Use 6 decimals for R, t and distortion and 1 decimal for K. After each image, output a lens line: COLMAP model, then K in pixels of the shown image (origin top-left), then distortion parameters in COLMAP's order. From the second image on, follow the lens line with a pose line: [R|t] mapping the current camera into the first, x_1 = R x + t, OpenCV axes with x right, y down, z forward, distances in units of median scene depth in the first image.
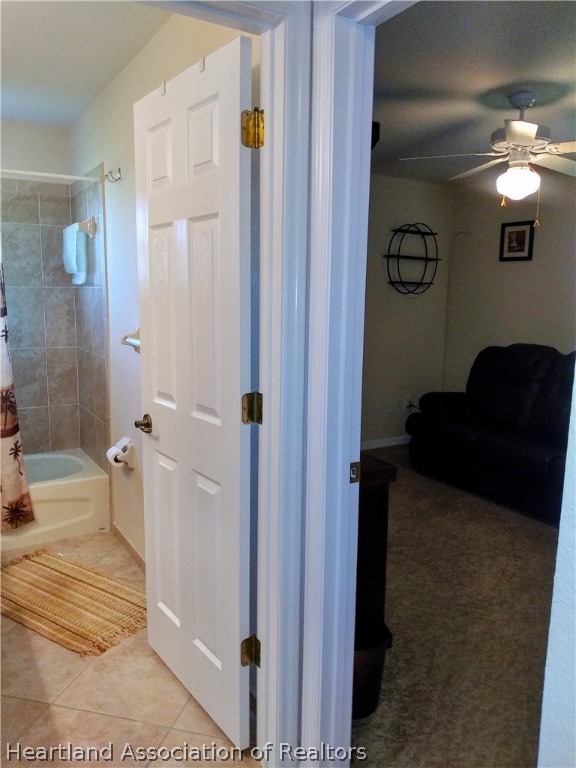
lens RADIAL K [[591.4, 0, 288.6], [0, 591.4, 388.7], [0, 0, 1]] dist [0.030103, -0.071977]
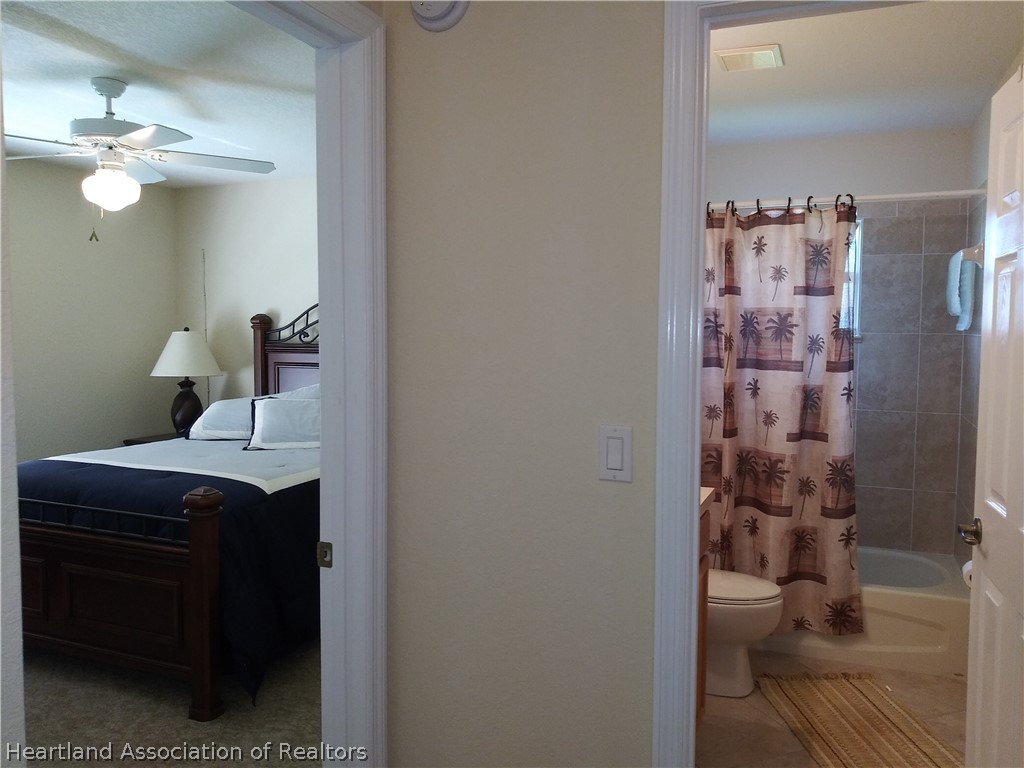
lens RADIAL K [[788.7, 0, 512.9], [0, 788.7, 369.1], [0, 0, 1]] dist [-0.037571, -0.003347]
pose [[0.576255, 0.035452, -0.816501, 0.126900], [-0.127632, 0.990704, -0.047062, -0.012951], [0.807243, 0.131331, 0.575423, -0.000294]]
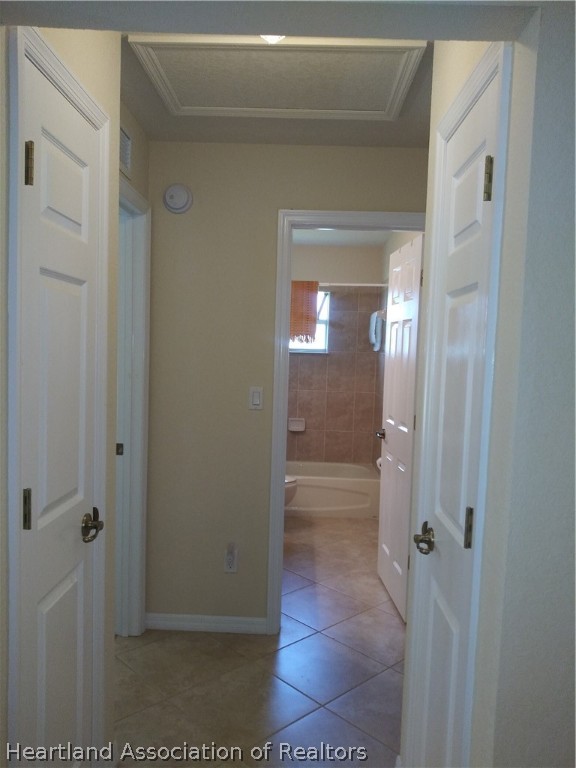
lens RADIAL K [[589.0, 0, 291.7], [0, 589.0, 388.8], [0, 0, 1]] dist [0.065205, -0.088269]
pose [[0.843133, 0.050102, -0.535366, 0.299233], [-0.103217, 0.992214, -0.069698, 0.050501], [0.527706, 0.114024, 0.841739, -0.399761]]
